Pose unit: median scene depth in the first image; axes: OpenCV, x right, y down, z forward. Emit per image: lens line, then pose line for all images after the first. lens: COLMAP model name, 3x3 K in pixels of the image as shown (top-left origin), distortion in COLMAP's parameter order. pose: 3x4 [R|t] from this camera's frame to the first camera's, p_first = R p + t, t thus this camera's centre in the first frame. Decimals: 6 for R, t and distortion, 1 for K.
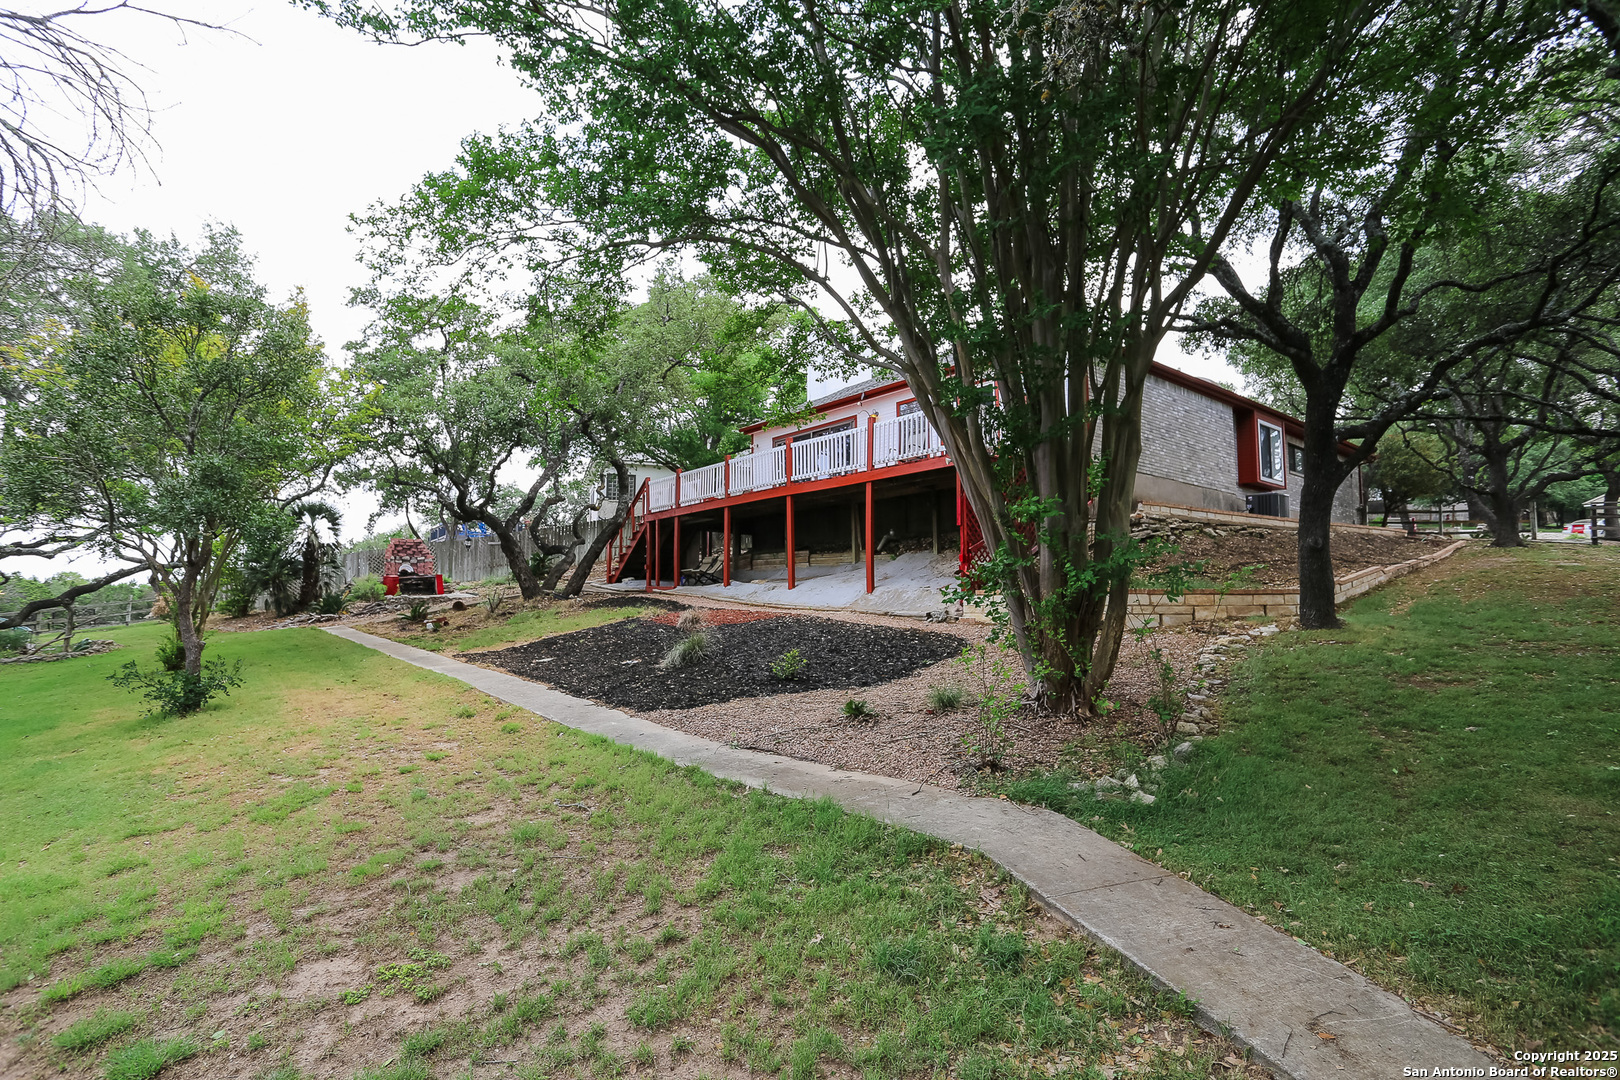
lens RADIAL K [[790.3, 0, 801.4], [0, 790.3, 544.9], [0, 0, 1]] dist [-0.074465, 0.028855]
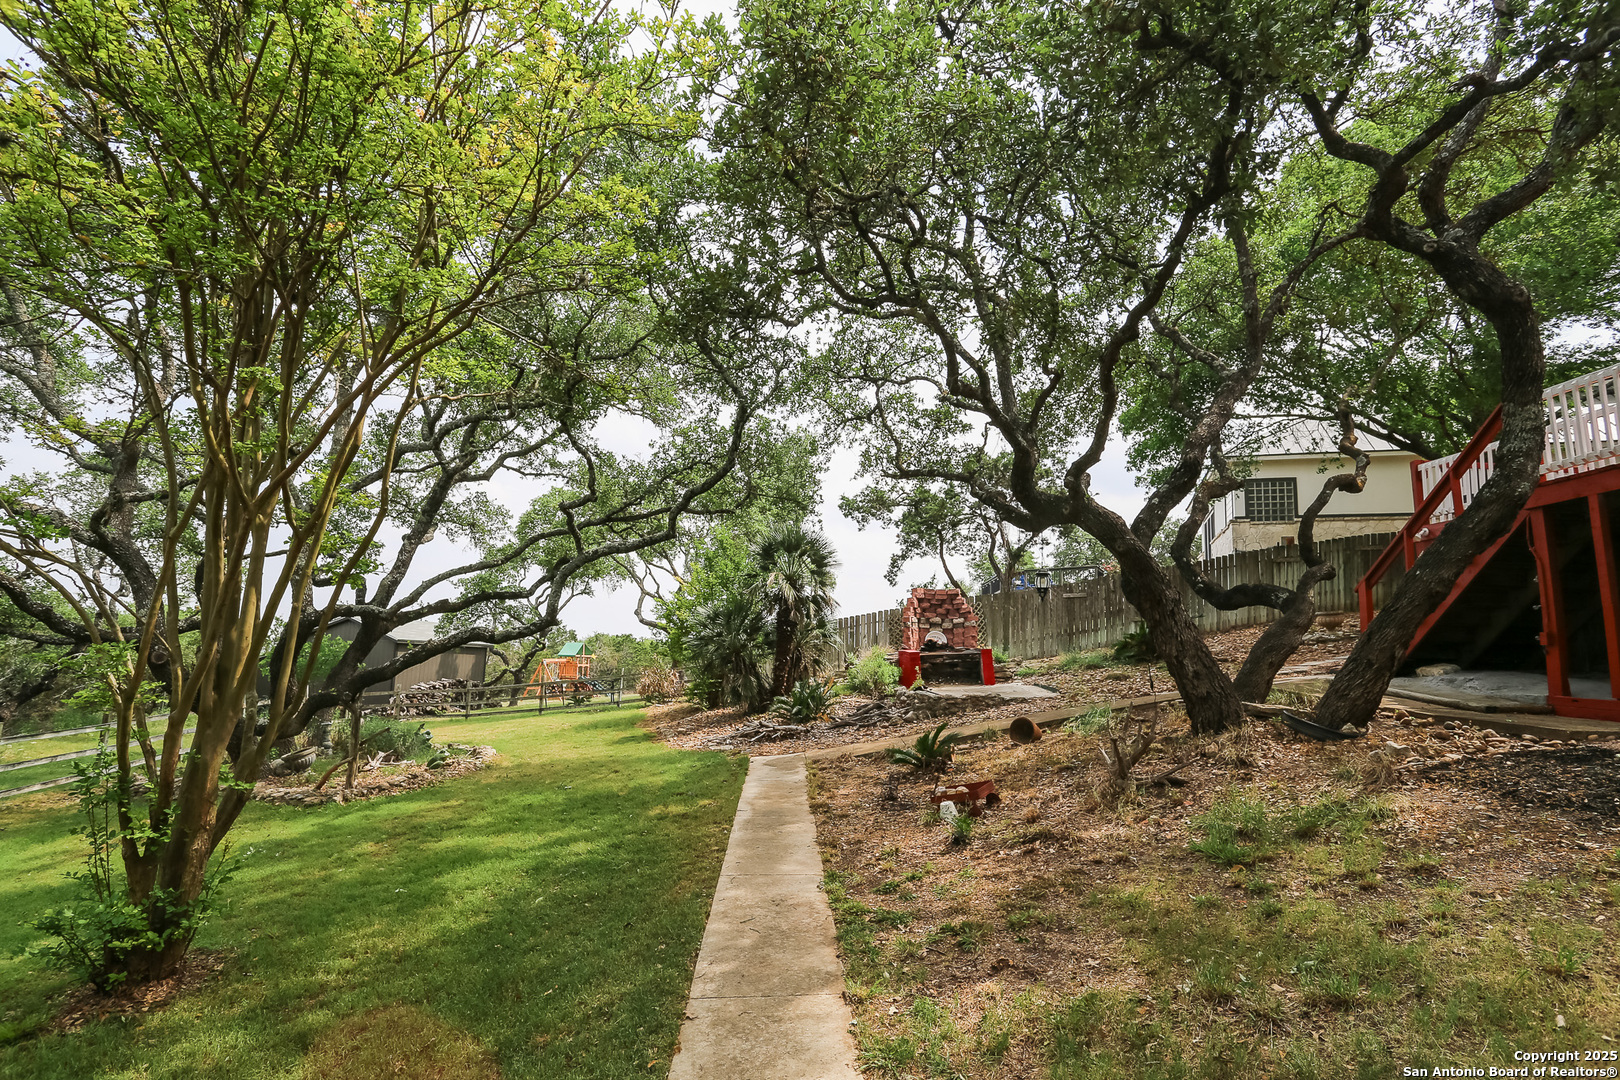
lens RADIAL K [[790.3, 0, 801.4], [0, 790.3, 544.9], [0, 0, 1]] dist [-0.074465, 0.028855]
pose [[0.777169, -0.062752, -0.626155, -0.203496], [0.012498, 0.996359, -0.084341, 0.008810], [0.629167, 0.057722, 0.775124, 0.459416]]
